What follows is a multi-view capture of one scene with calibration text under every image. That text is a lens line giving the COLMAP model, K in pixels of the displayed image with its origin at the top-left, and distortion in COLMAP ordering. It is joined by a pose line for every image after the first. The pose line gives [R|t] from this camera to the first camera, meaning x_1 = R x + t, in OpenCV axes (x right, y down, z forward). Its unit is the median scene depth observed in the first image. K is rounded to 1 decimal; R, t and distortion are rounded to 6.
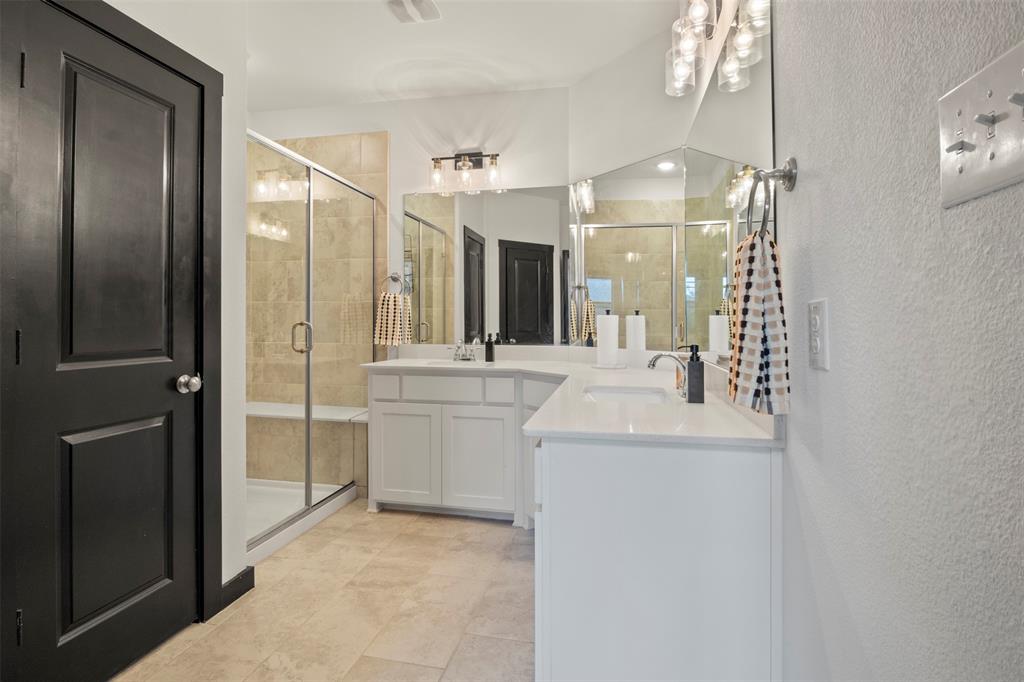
lens RADIAL K [[520.9, 0, 511.2], [0, 520.9, 334.6], [0, 0, 1]] dist [-0.002664, -0.000694]
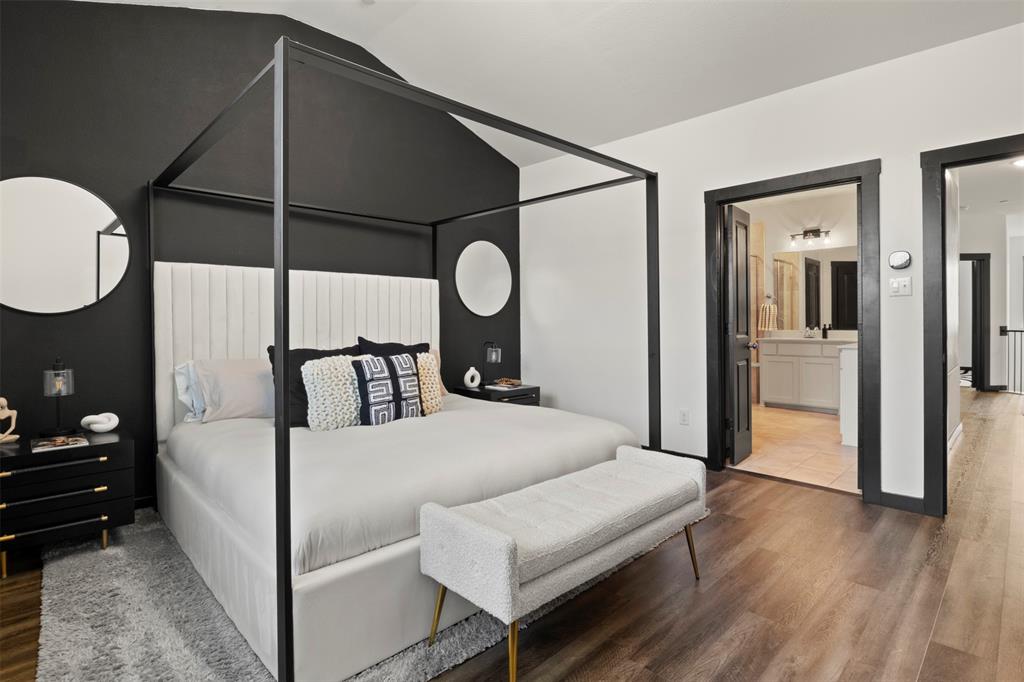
lens RADIAL K [[520.9, 0, 509.2], [0, 520.9, 334.0], [0, 0, 1]] dist [-0.002664, -0.000694]
pose [[0.834877, -0.001425, -0.550434, 0.041617], [0.002572, 0.999996, 0.001311, 0.028291], [0.550430, -0.002510, 0.834877, -1.188269]]
